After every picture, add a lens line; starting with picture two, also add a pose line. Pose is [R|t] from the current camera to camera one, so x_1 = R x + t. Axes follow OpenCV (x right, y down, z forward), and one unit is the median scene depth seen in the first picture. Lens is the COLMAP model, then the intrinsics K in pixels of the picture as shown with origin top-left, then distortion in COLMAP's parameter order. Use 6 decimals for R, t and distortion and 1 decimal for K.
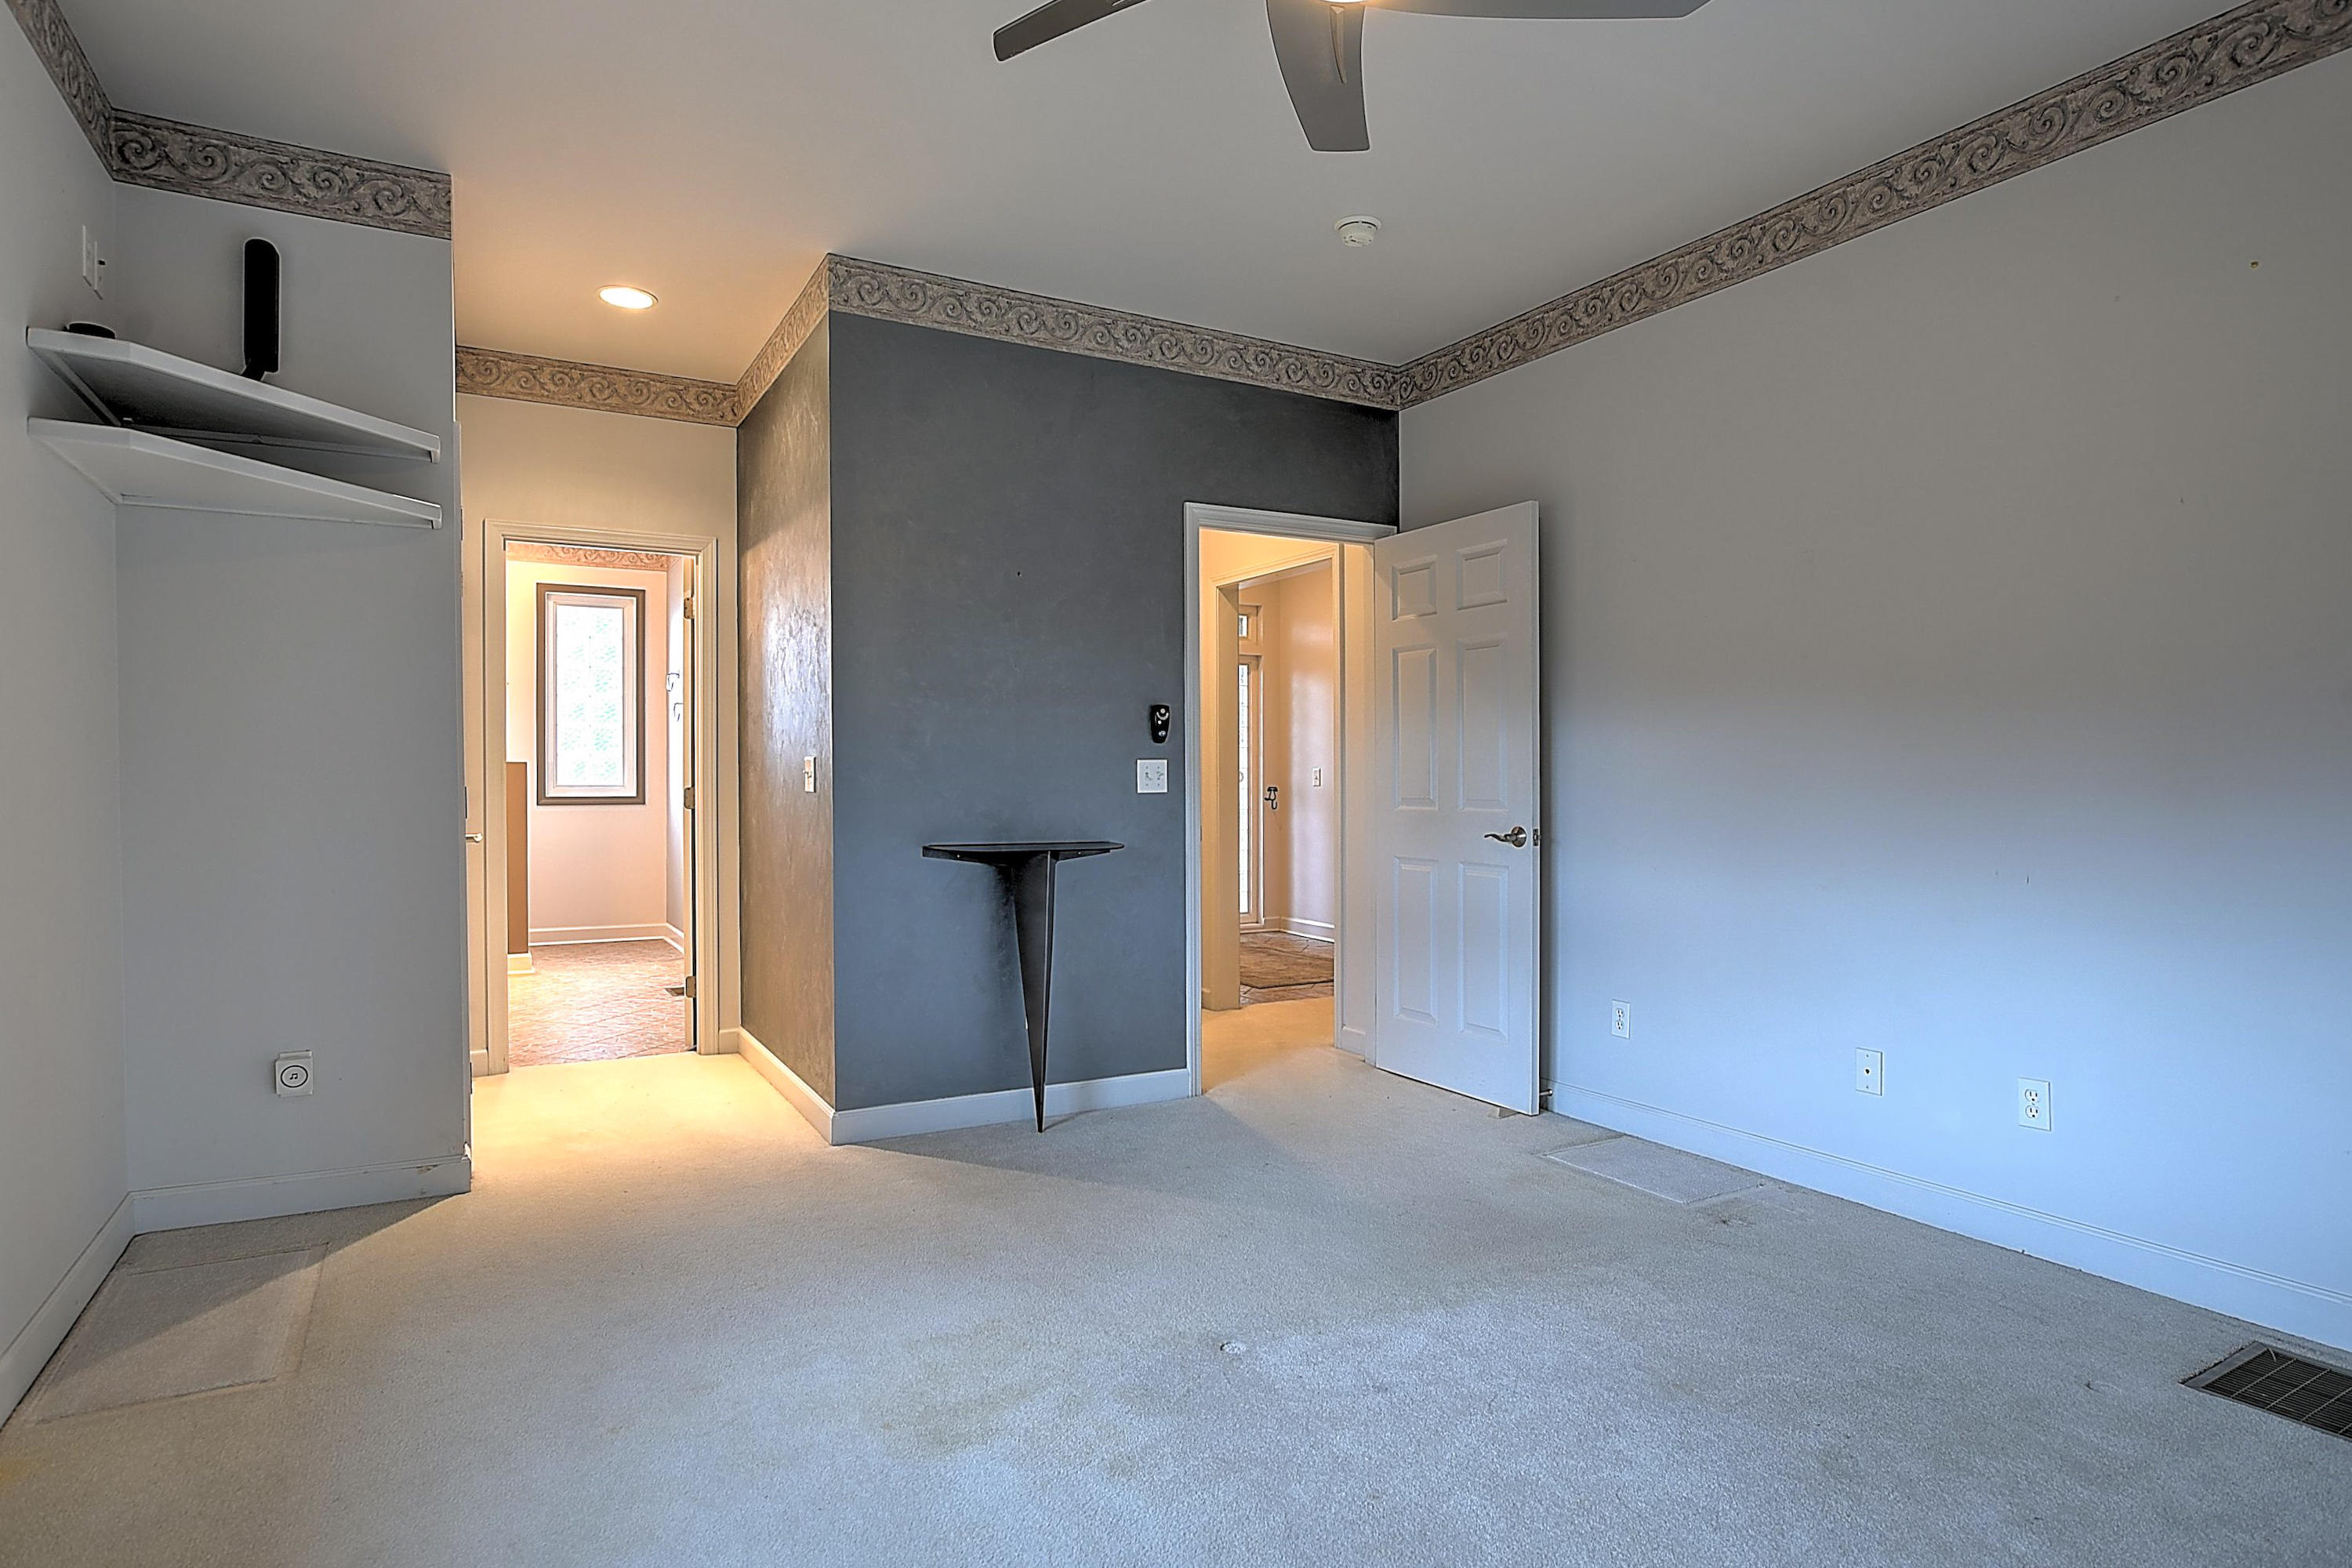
lens RADIAL K [[1247.6, 0, 1170.1], [0, 1247.6, 779.6], [0, 0, 1]] dist [-0.015082, 0.005429]
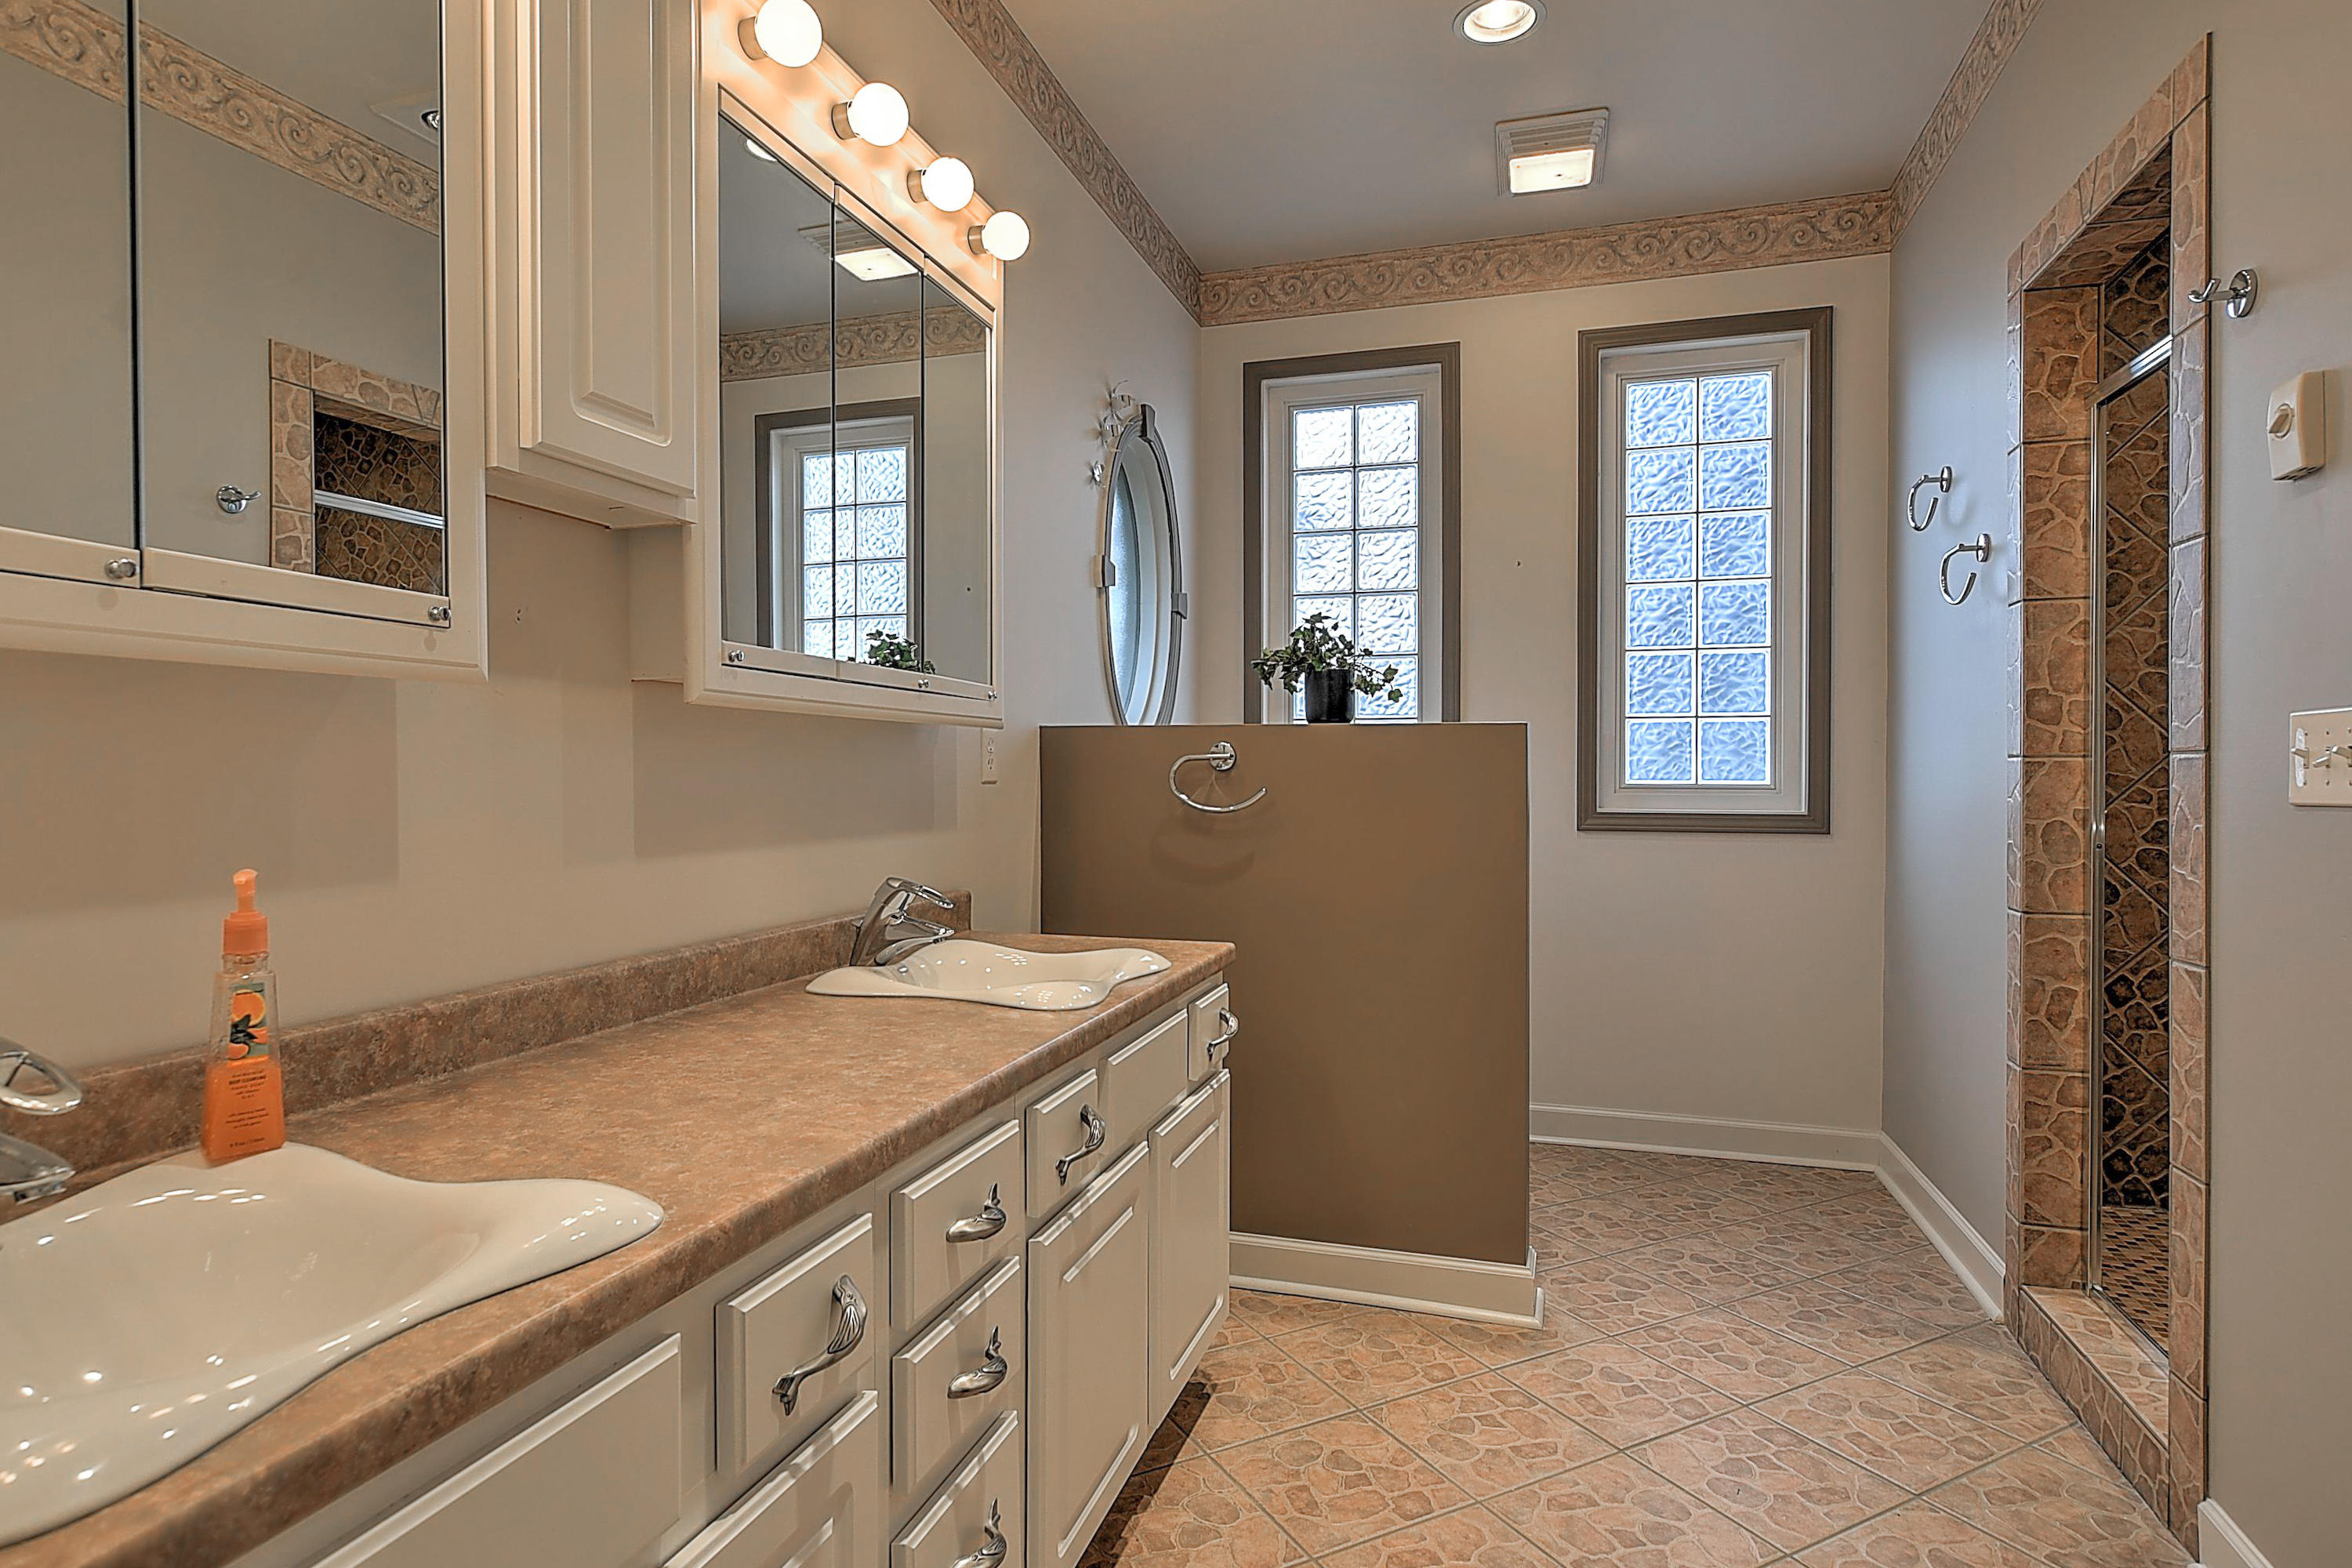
lens RADIAL K [[1247.6, 0, 1166.5], [0, 1247.6, 781.9], [0, 0, 1]] dist [-0.015082, 0.005429]
pose [[0.676770, 0.007311, -0.736158, -0.064360], [-0.003083, 0.999970, 0.007096, 0.000030], [0.736188, -0.002533, 0.676772, 0.134919]]
